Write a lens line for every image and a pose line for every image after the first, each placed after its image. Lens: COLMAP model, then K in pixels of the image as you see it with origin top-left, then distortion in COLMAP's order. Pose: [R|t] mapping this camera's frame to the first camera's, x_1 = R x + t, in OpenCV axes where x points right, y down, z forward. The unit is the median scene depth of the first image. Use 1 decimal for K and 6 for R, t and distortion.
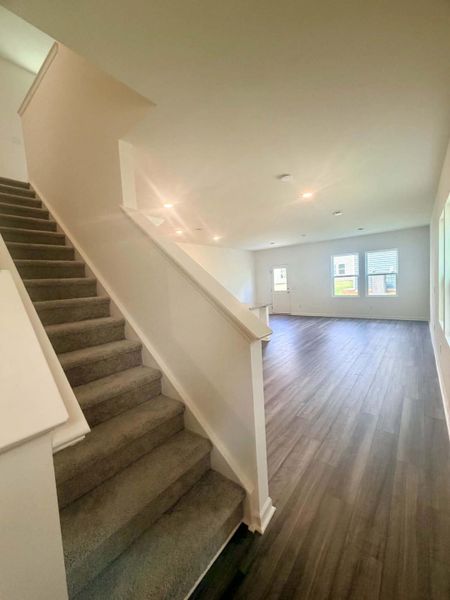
lens RADIAL K [[239.4, 0, 223.9], [0, 239.4, 299.5], [0, 0, 1]] dist [-0.002952, 0.000611]
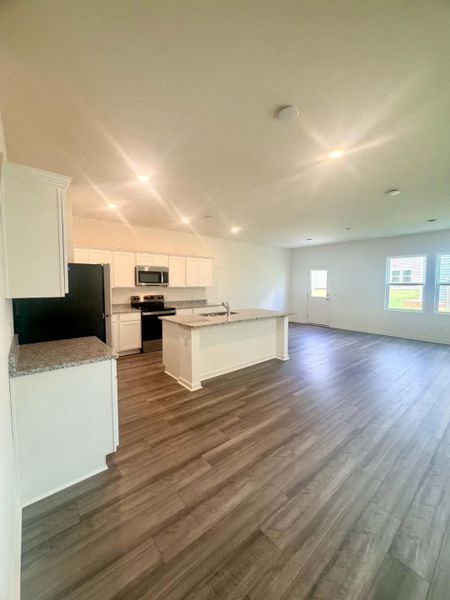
lens RADIAL K [[239.4, 0, 225.4], [0, 239.4, 298.0], [0, 0, 1]] dist [-0.002952, 0.000611]
pose [[0.978974, 0.070913, -0.191265, 0.113402], [-0.072002, 0.997404, 0.001260, -0.015224], [0.190857, 0.012538, 0.981538, 0.170023]]
